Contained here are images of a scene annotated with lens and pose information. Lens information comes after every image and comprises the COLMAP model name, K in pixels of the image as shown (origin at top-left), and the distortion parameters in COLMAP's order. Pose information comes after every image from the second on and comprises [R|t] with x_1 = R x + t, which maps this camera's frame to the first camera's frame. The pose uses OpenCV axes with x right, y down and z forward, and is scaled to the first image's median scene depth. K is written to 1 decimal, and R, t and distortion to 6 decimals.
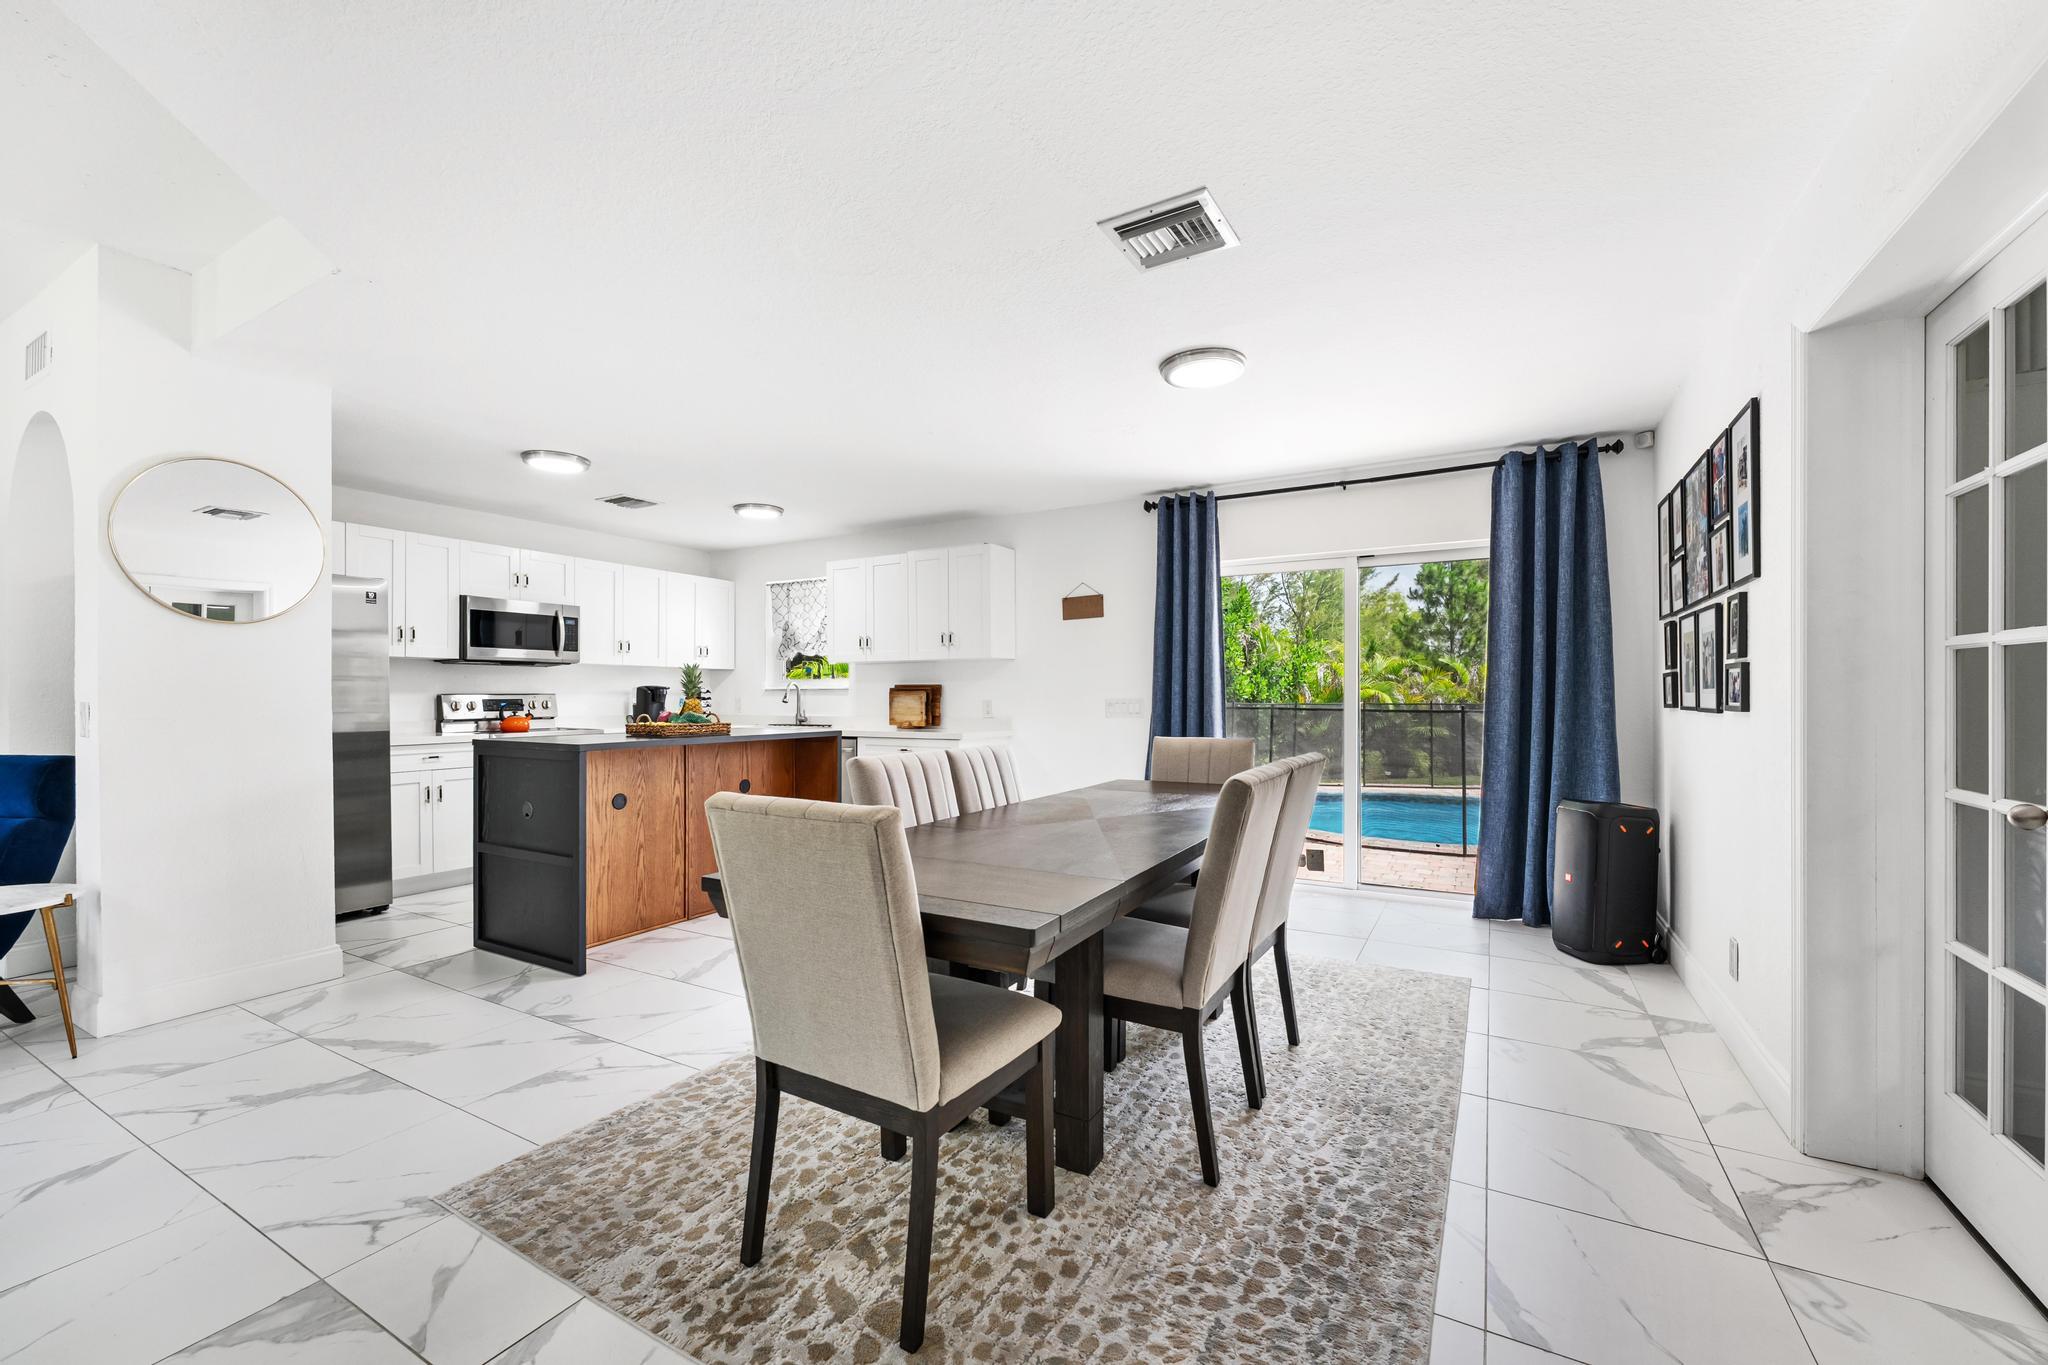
lens RADIAL K [[822.3, 0, 1017.9], [0, 822.3, 698.8], [0, 0, 1]] dist [-0.001868, 0.000110]
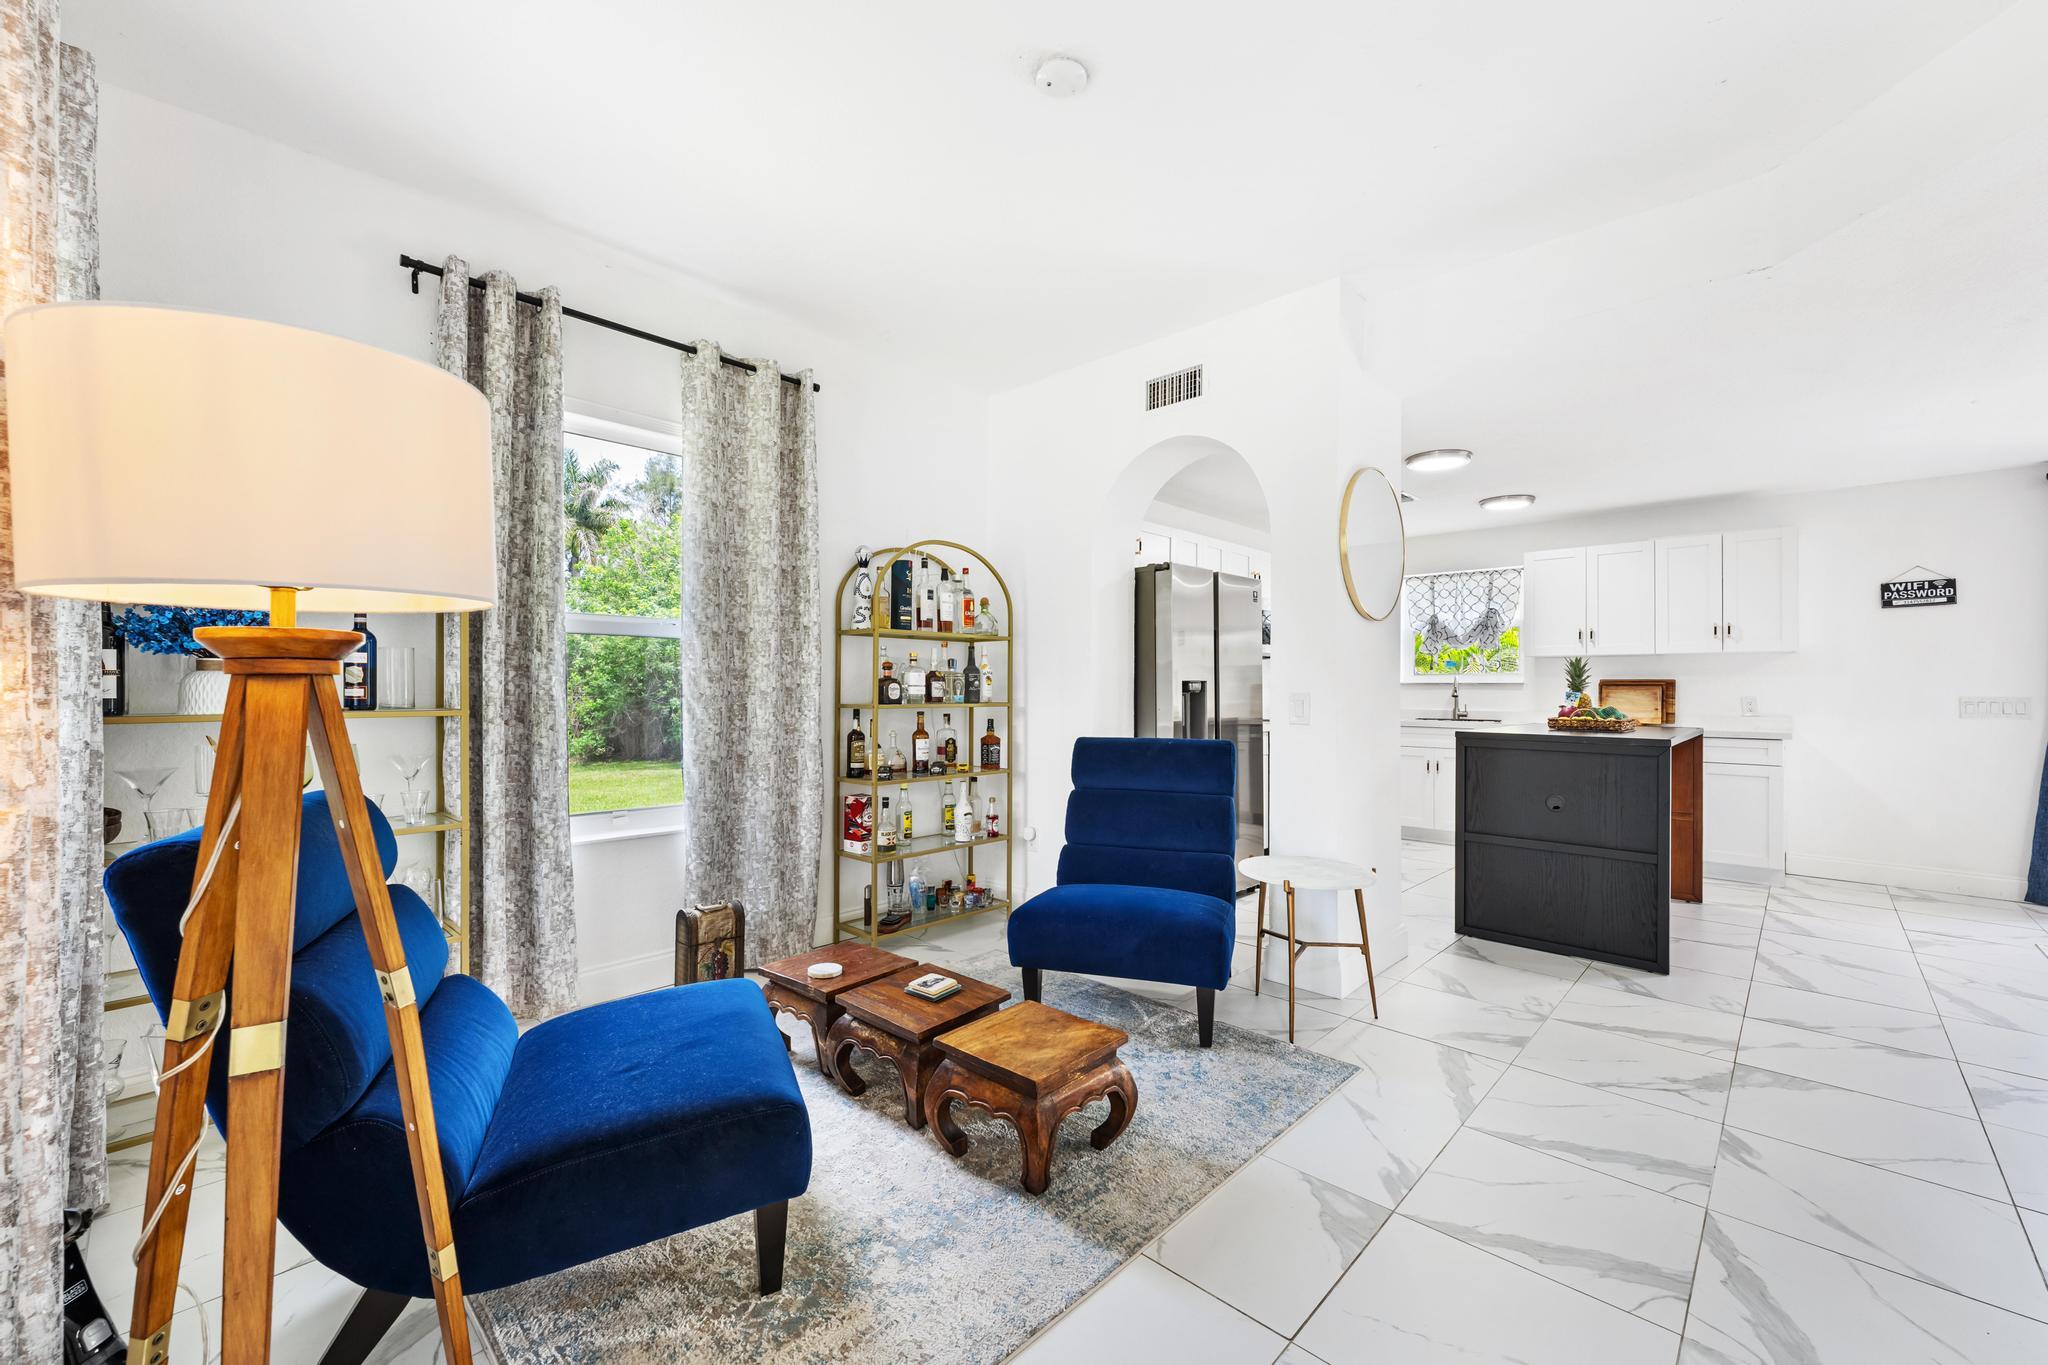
lens RADIAL K [[822.3, 0, 1018.1], [0, 822.3, 679.8], [0, 0, 1]] dist [-0.001868, 0.000110]
pose [[0.969074, 0.005058, -0.246718, -0.648597], [-0.008642, 0.999872, -0.013443, 0.001968], [0.246619, 0.015159, 0.968994, -0.092939]]
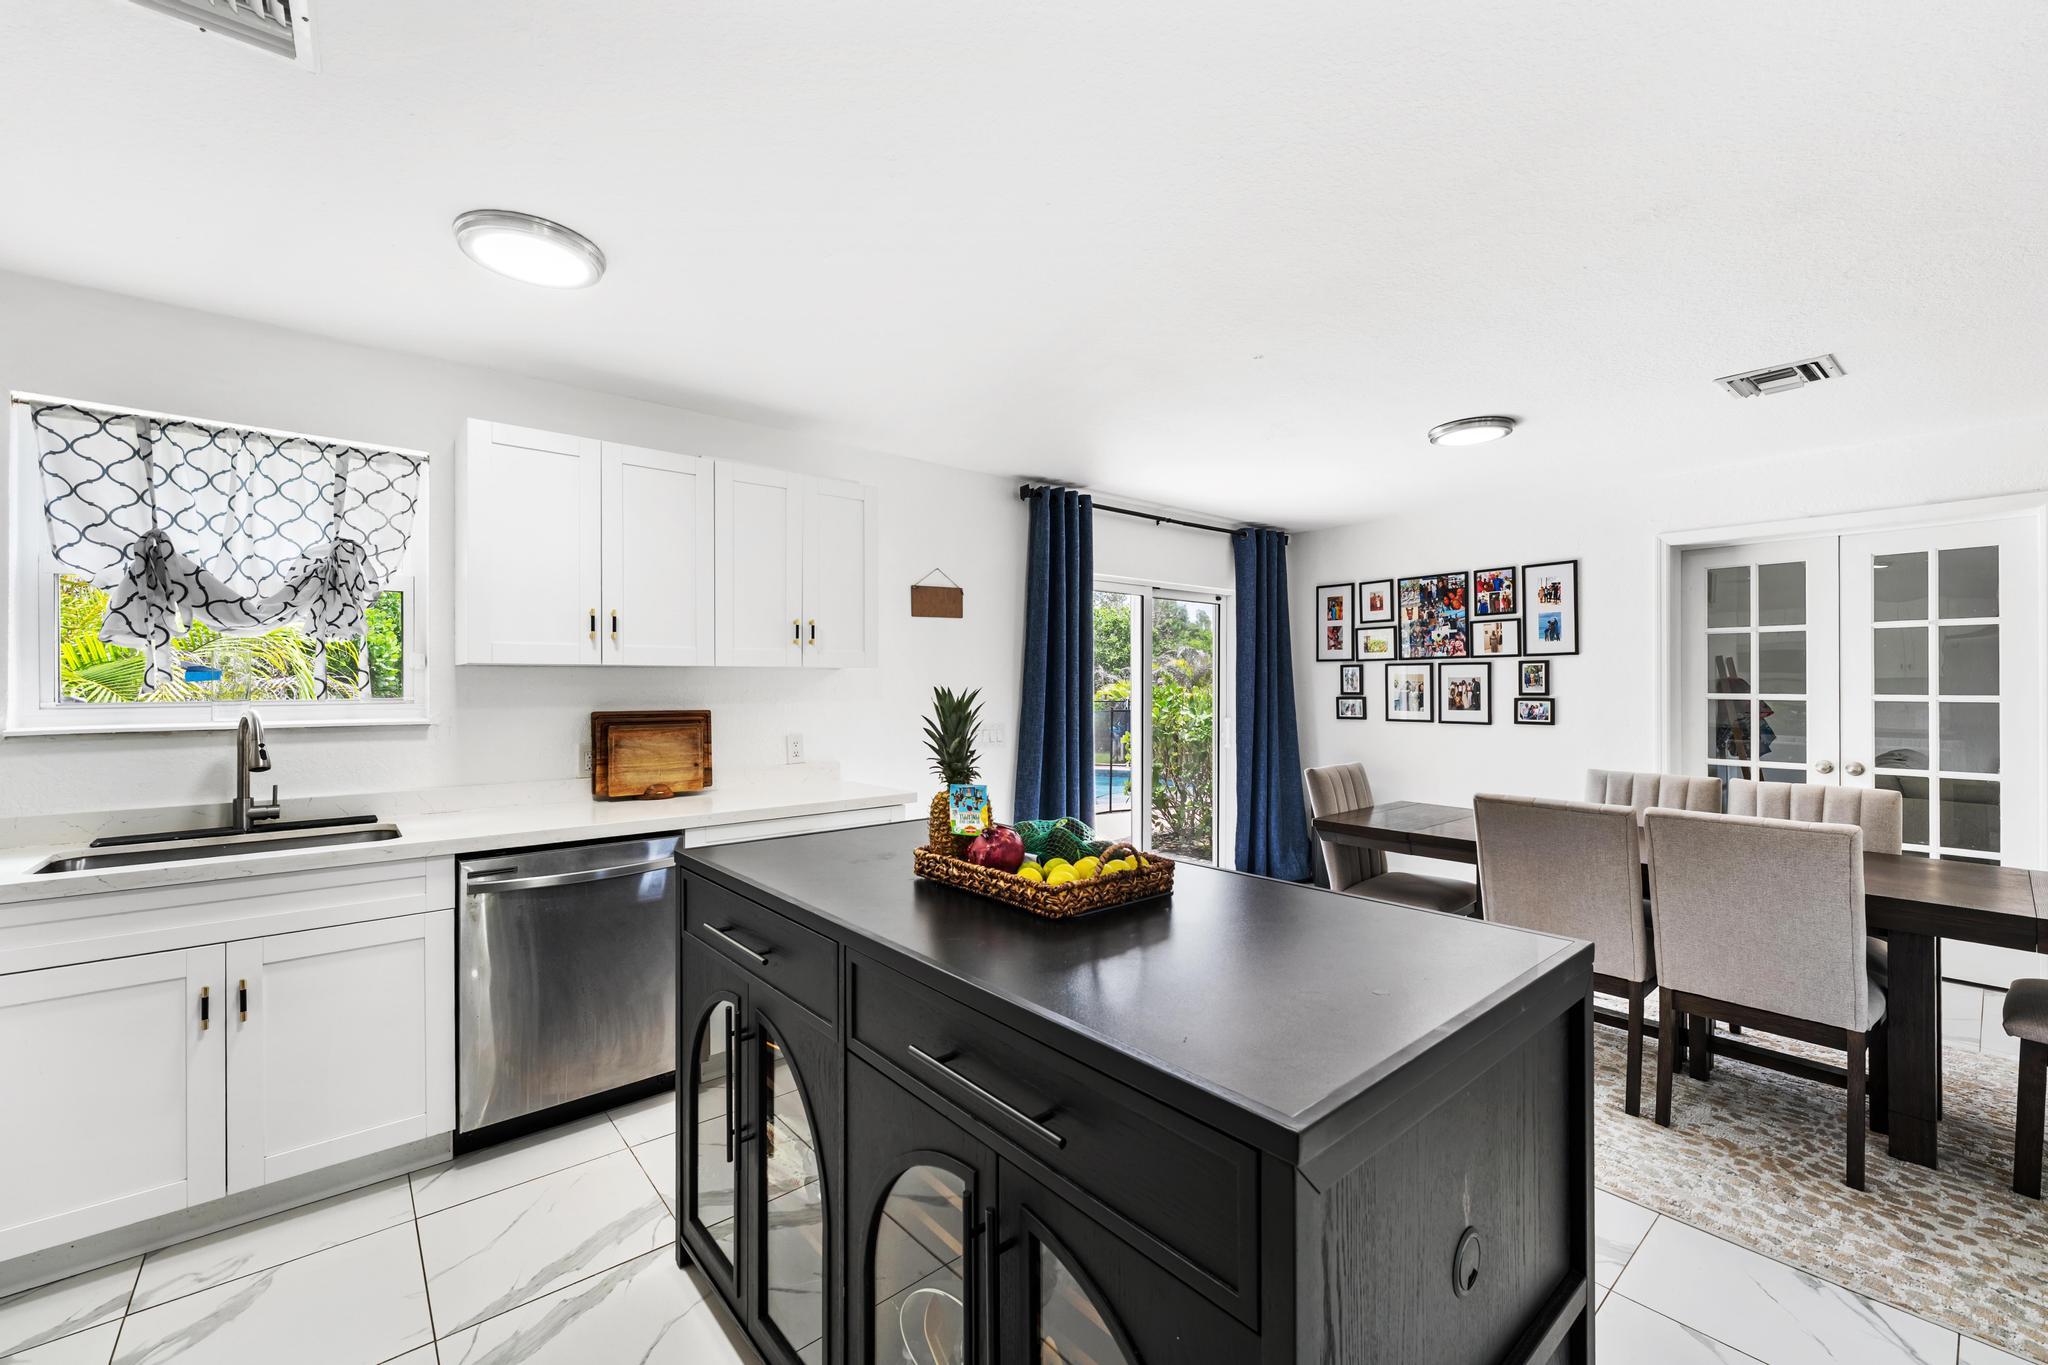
lens RADIAL K [[822.3, 0, 1015.5], [0, 822.3, 681.0], [0, 0, 1]] dist [-0.001868, 0.000110]
pose [[0.351922, 0.005089, 0.936015, -0.589591], [0.004425, 0.999965, -0.007100, -0.035276], [-0.936019, 0.006641, 0.351888, 0.684261]]
